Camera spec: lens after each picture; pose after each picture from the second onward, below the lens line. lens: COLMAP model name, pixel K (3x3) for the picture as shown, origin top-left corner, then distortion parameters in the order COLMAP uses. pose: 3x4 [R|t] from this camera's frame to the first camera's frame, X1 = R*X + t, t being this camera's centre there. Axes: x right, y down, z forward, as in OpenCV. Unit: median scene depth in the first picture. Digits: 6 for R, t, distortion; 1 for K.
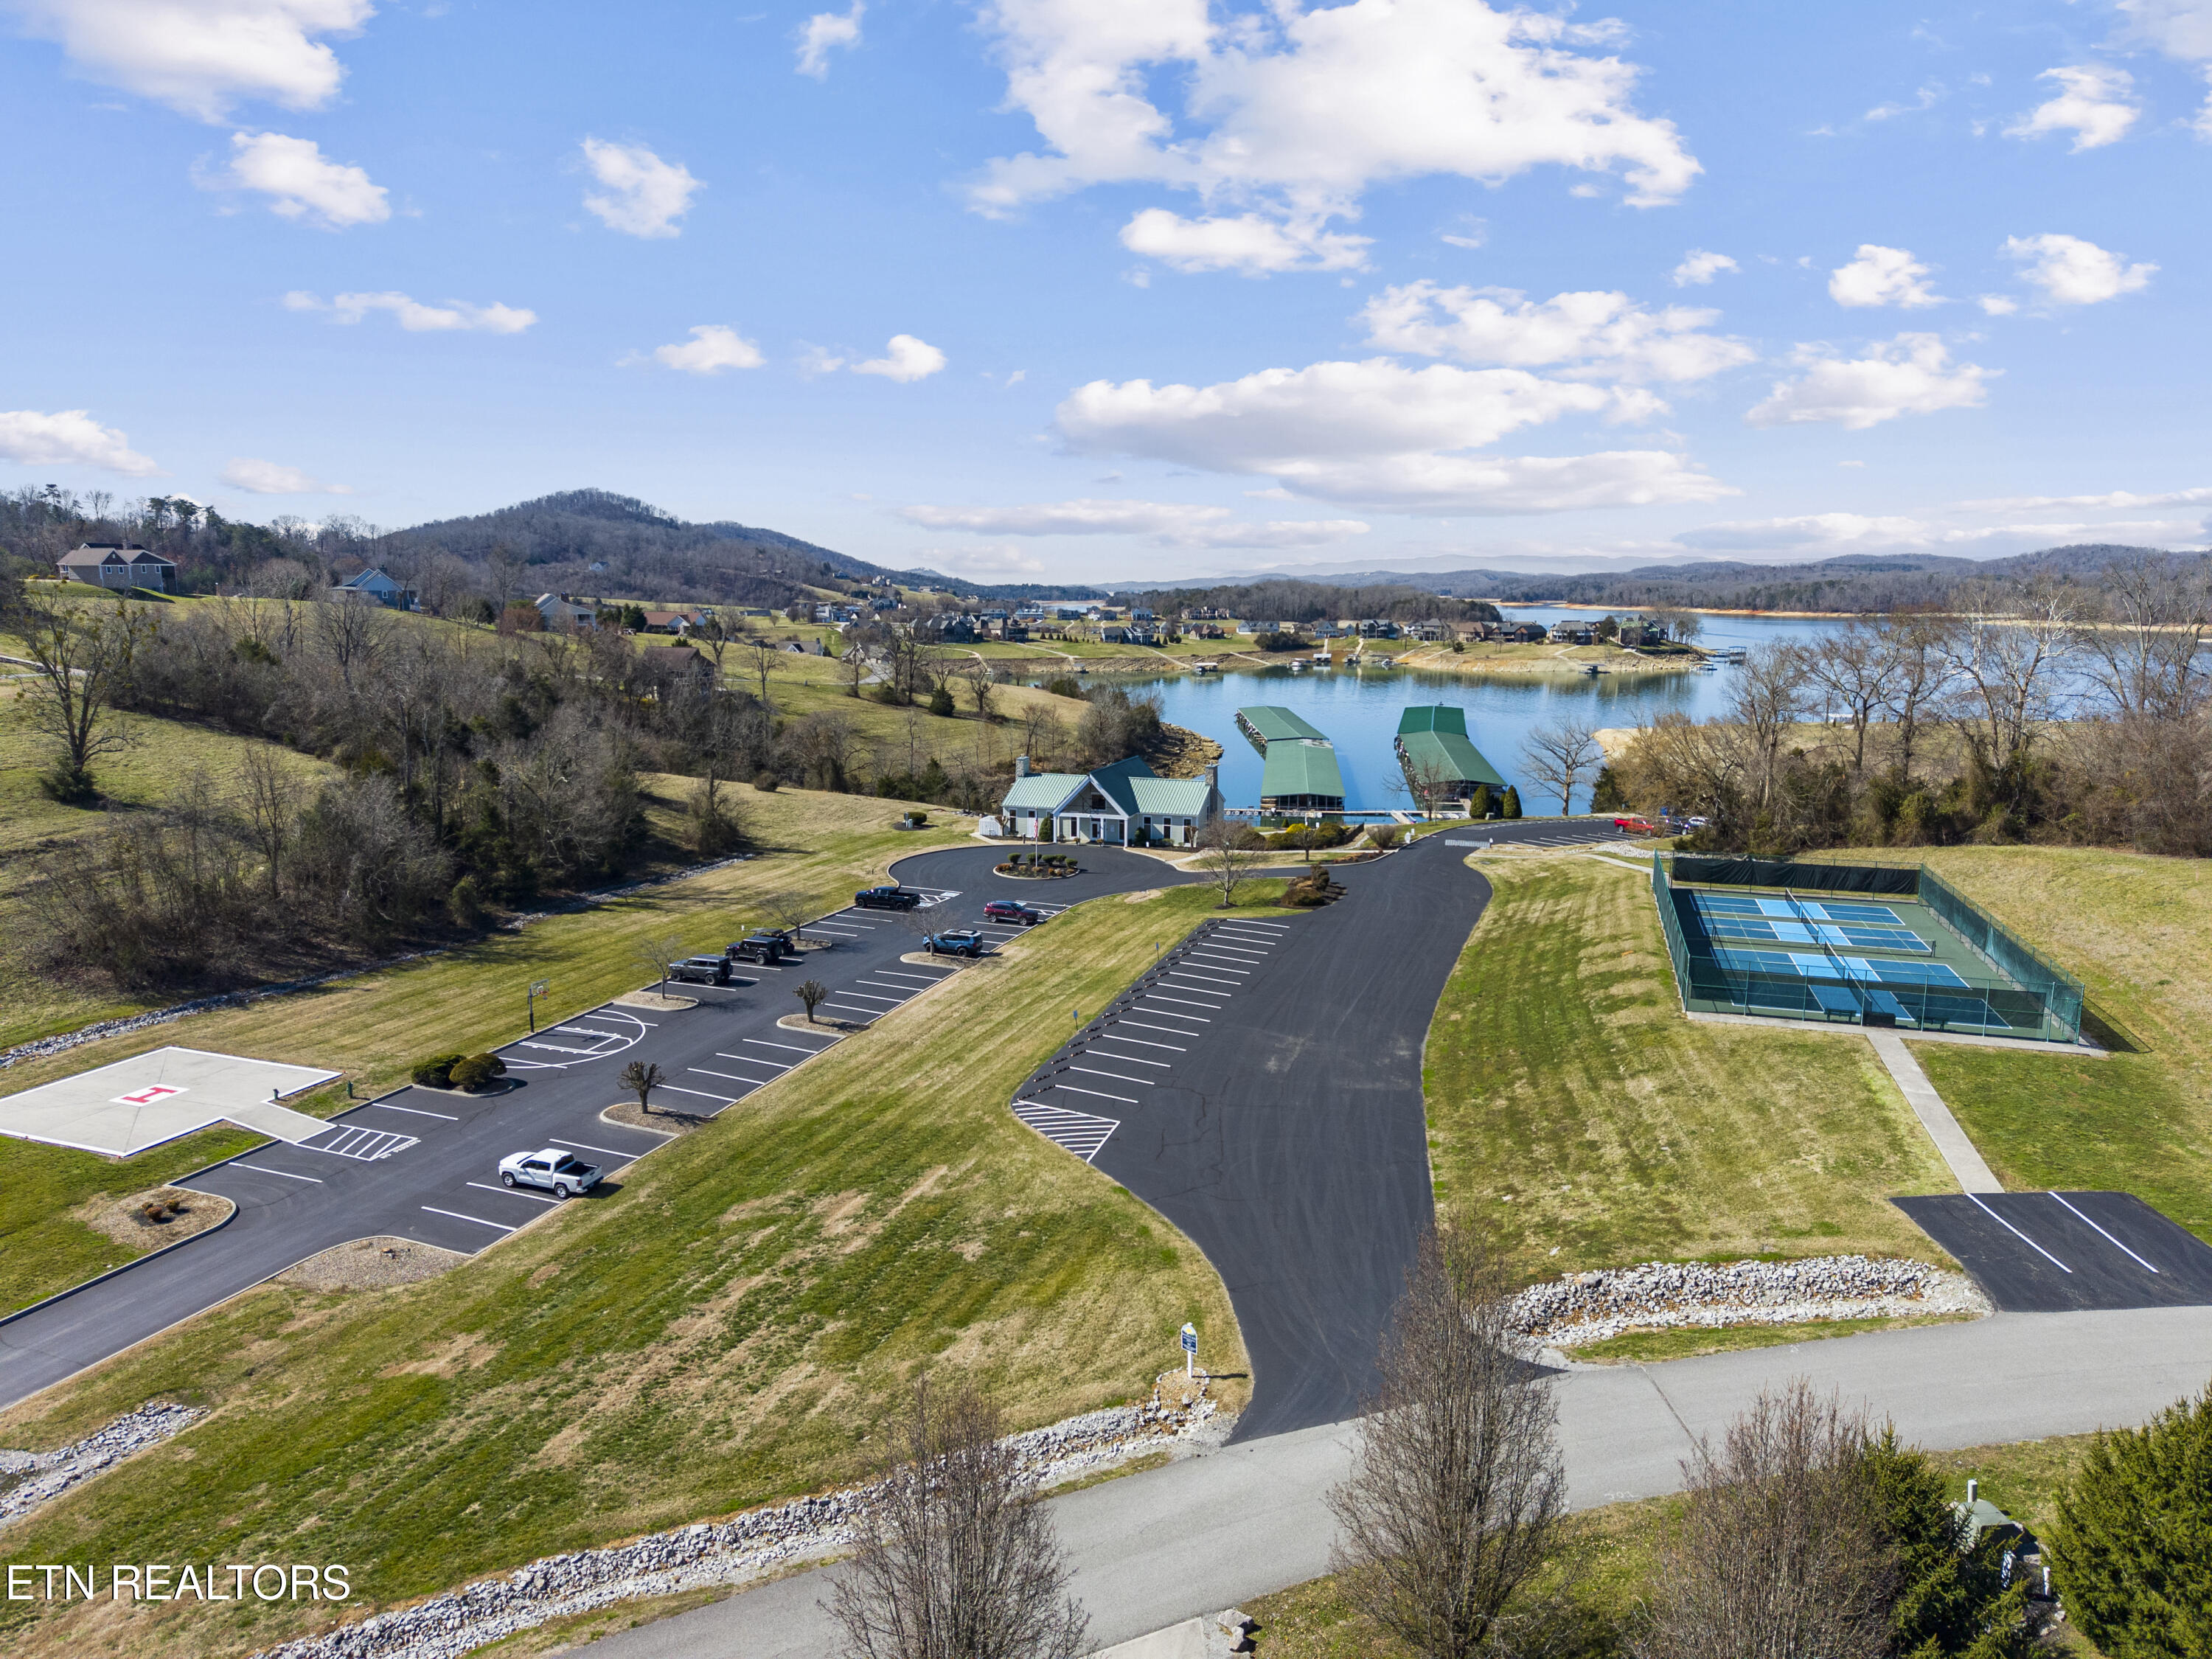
lens RADIAL K [[1481.4, 0, 1113.1], [0, 1481.4, 832.5], [0, 0, 1]] dist [0.039864, -0.040283]
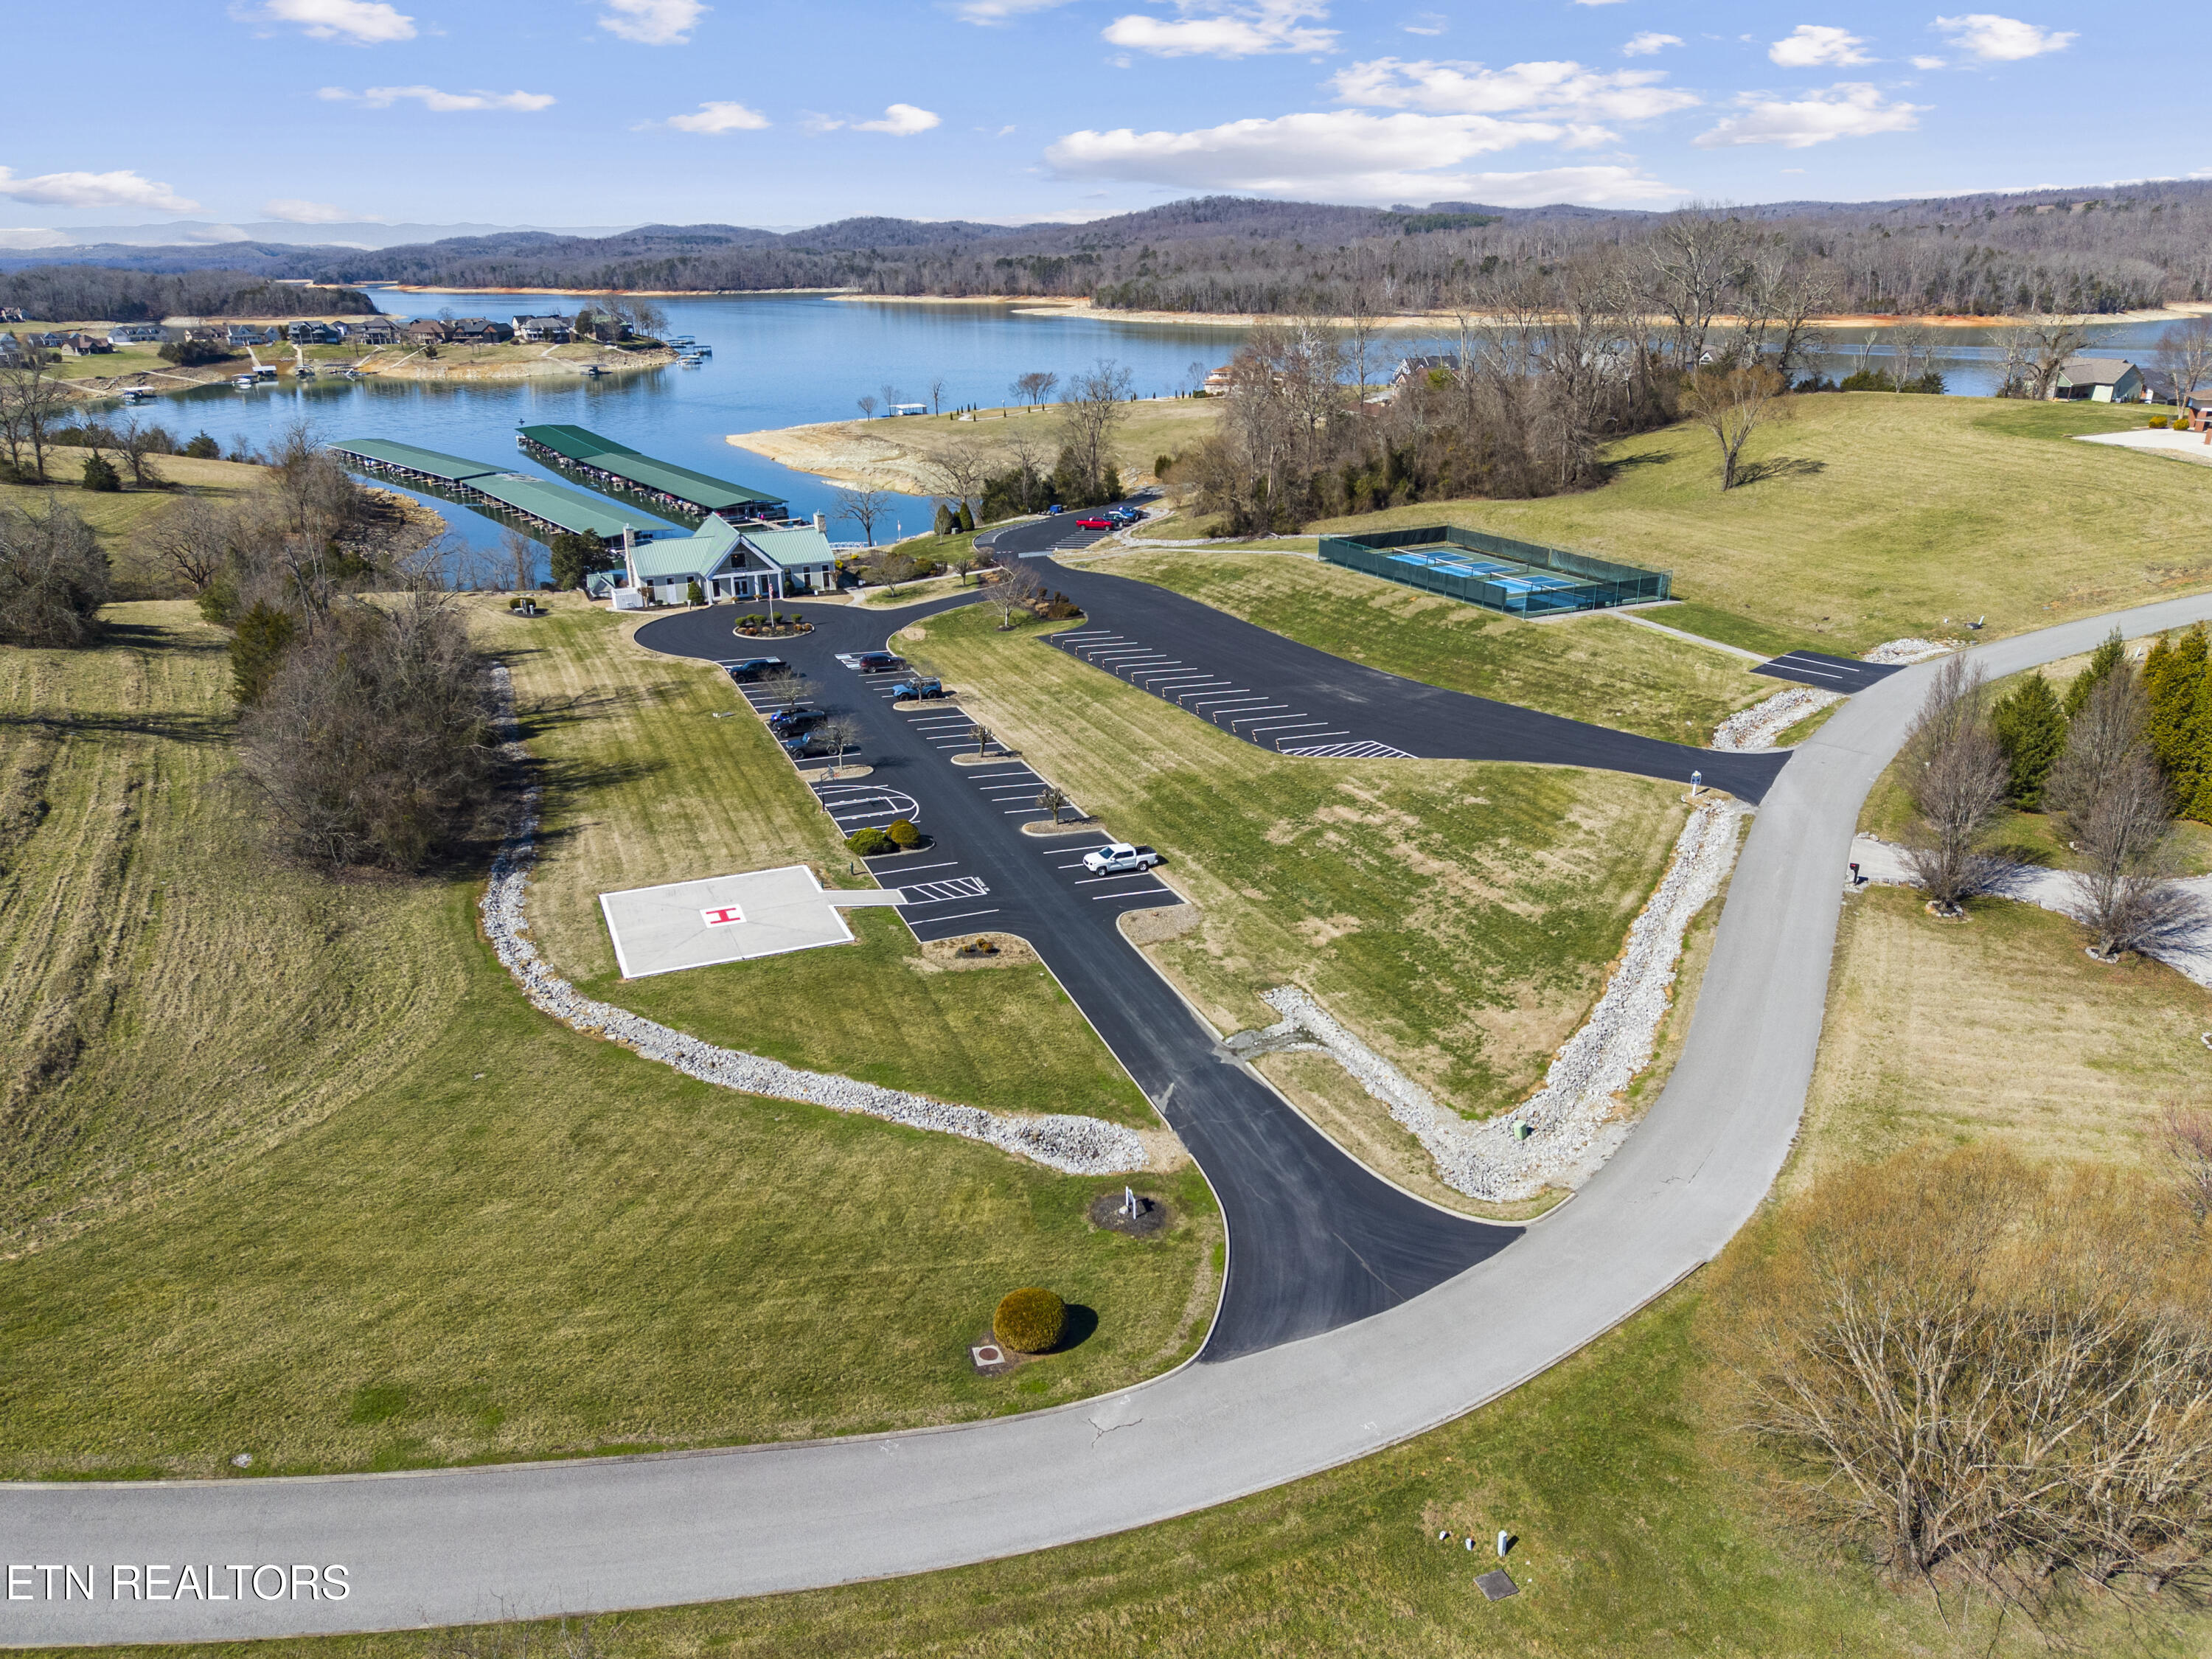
lens RADIAL K [[1493.4, 0, 1106.0], [0, 1493.4, 829.5], [0, 0, 1]] dist [0.037646, -0.042586]
pose [[0.742429, -0.251255, 0.621024, -0.739702], [0.123378, 0.962429, 0.241884, -0.086799], [-0.658466, -0.102961, 0.745534, -0.034691]]
